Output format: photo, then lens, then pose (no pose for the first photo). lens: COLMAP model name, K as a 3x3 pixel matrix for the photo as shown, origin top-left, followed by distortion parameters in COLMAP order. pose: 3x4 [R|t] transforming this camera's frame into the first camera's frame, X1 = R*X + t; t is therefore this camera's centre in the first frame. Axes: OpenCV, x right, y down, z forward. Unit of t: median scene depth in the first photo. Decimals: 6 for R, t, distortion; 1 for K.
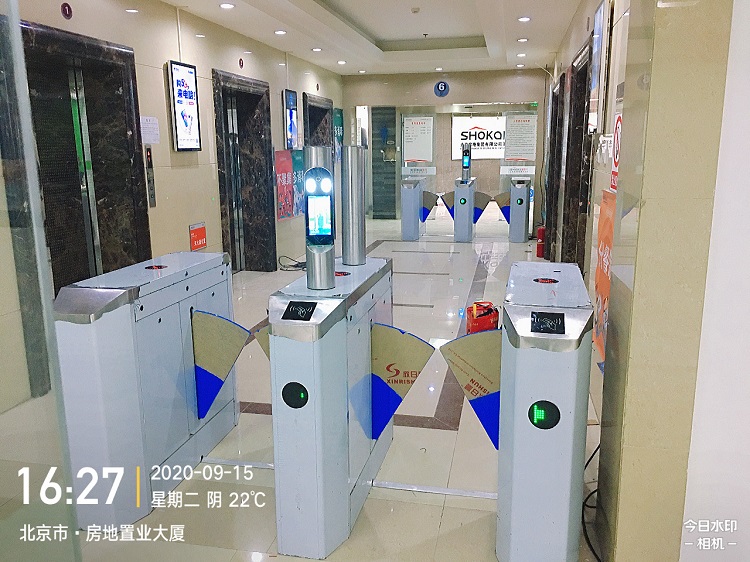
lens RADIAL K [[613.7, 0, 375.0], [0, 613.7, 281.0], [0, 0, 1]] dist [0.062674, -0.092372]
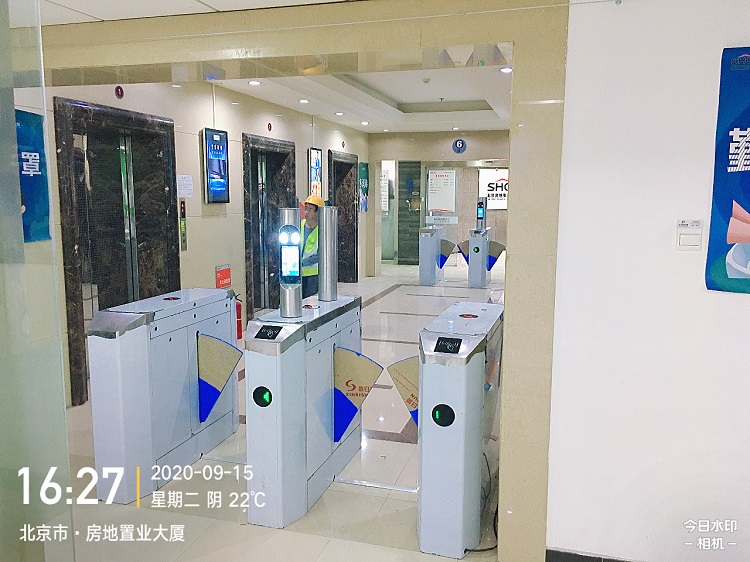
lens RADIAL K [[613.7, 0, 375.0], [0, 613.7, 281.0], [0, 0, 1]] dist [0.062674, -0.092372]
pose [[0.997297, 0.023139, -0.069741, 0.081418], [-0.028142, 0.997034, -0.071635, 0.011125], [0.067877, 0.073404, 0.994990, -0.129348]]
